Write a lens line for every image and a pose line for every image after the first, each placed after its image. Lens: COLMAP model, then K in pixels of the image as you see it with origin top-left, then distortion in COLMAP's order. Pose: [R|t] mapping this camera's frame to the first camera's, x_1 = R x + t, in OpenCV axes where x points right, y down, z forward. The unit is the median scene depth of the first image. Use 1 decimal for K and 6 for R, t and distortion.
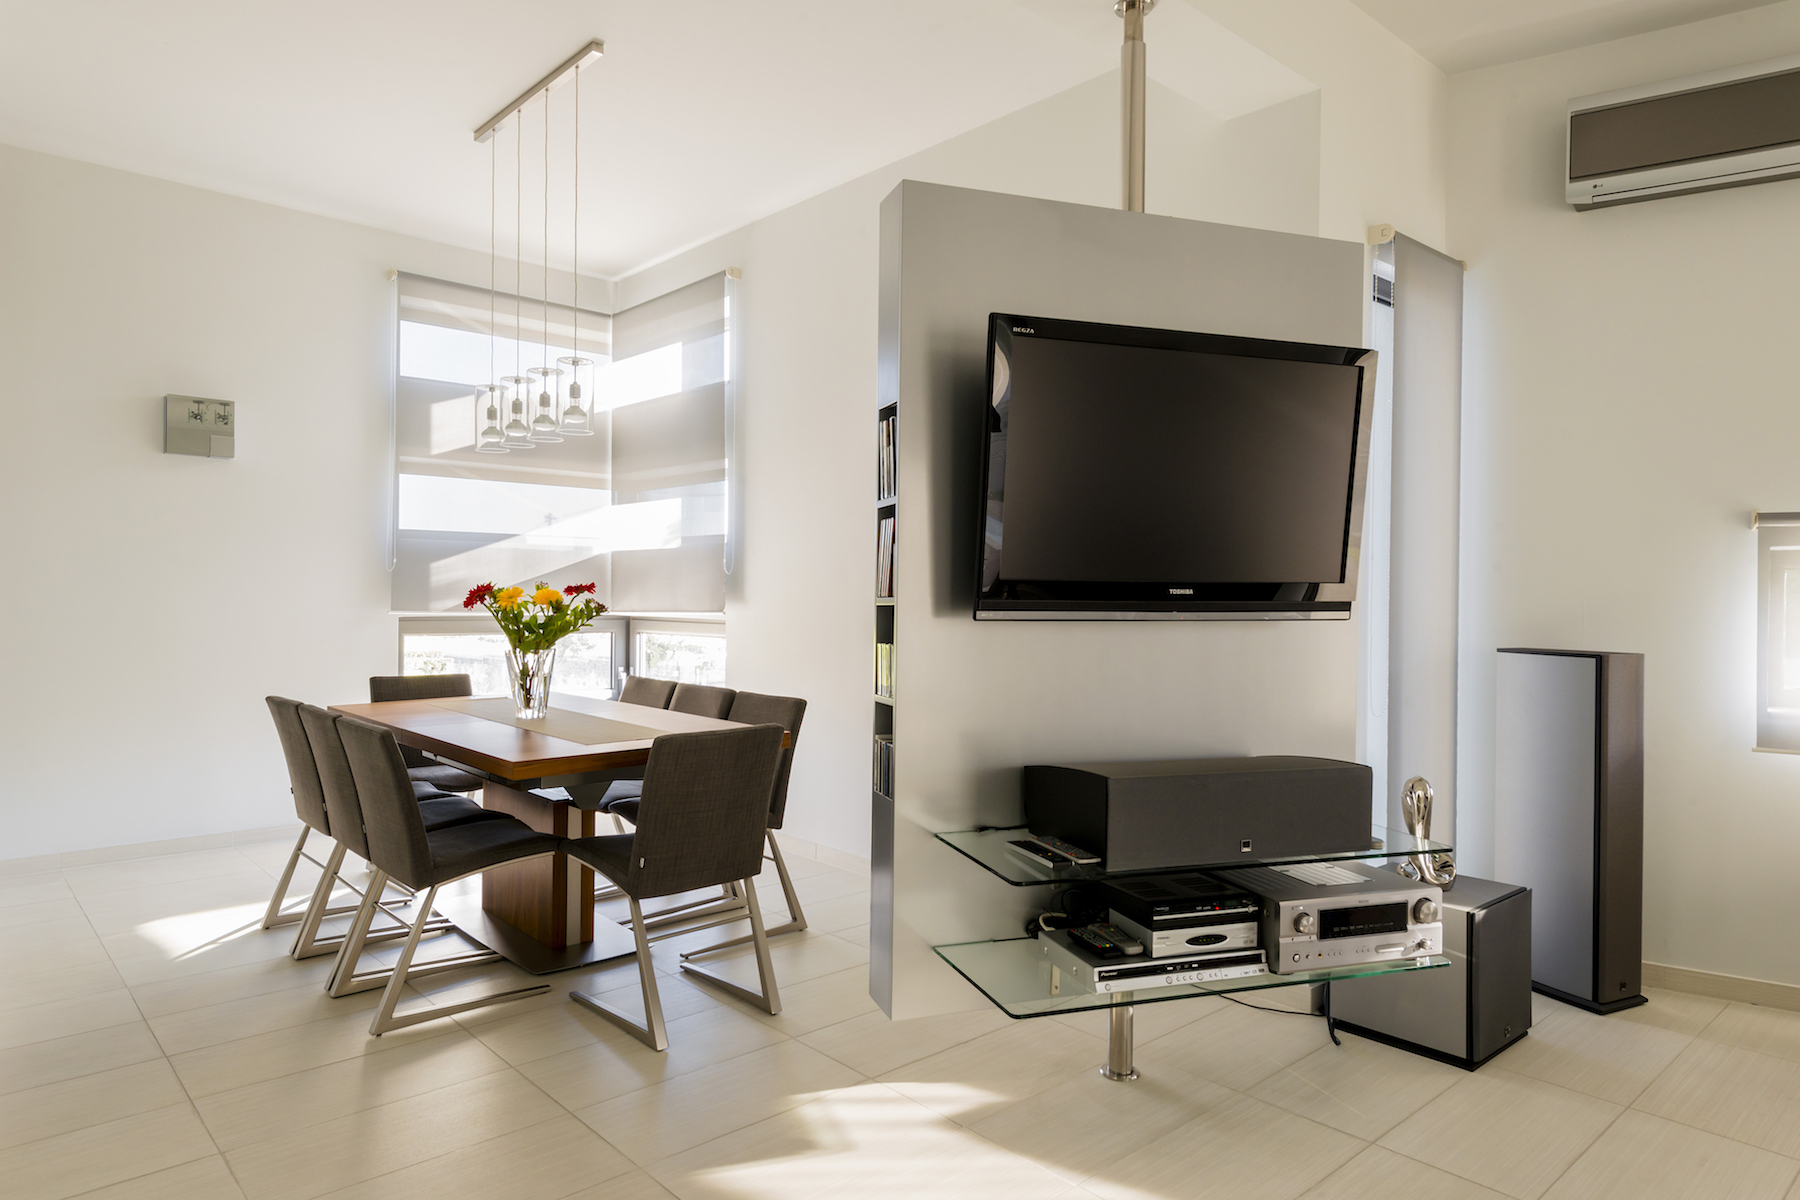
lens RADIAL K [[1141.1, 0, 895.0], [0, 1141.1, 590.1], [0, 0, 1]] dist [-0.004528, 0.000159]
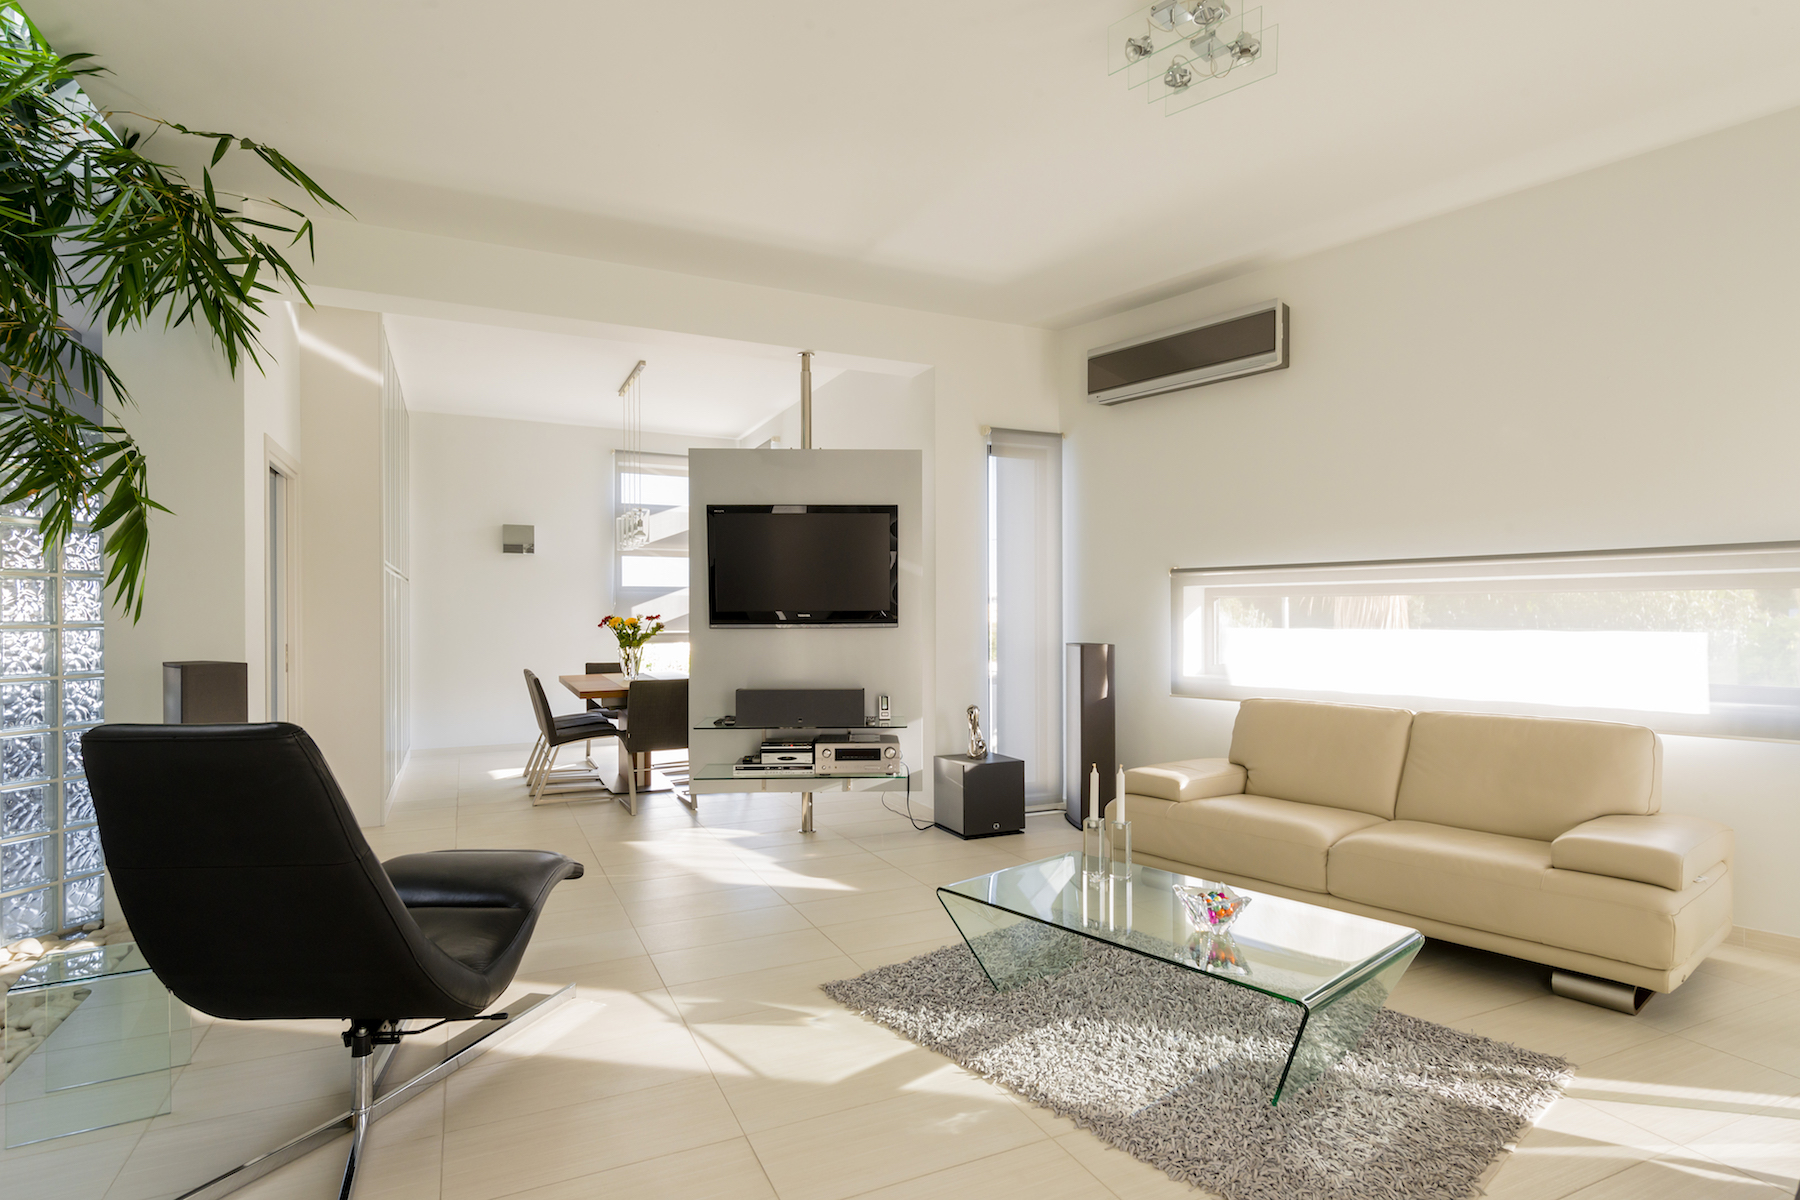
lens RADIAL K [[937.9, 0, 888.6], [0, 937.9, 609.6], [0, 0, 1]] dist [-0.002478, -0.002880]
pose [[0.958405, -0.015907, -0.284968, 0.662998], [0.014278, 0.999868, -0.007793, 0.004181], [0.285054, 0.003400, 0.958505, -0.539606]]
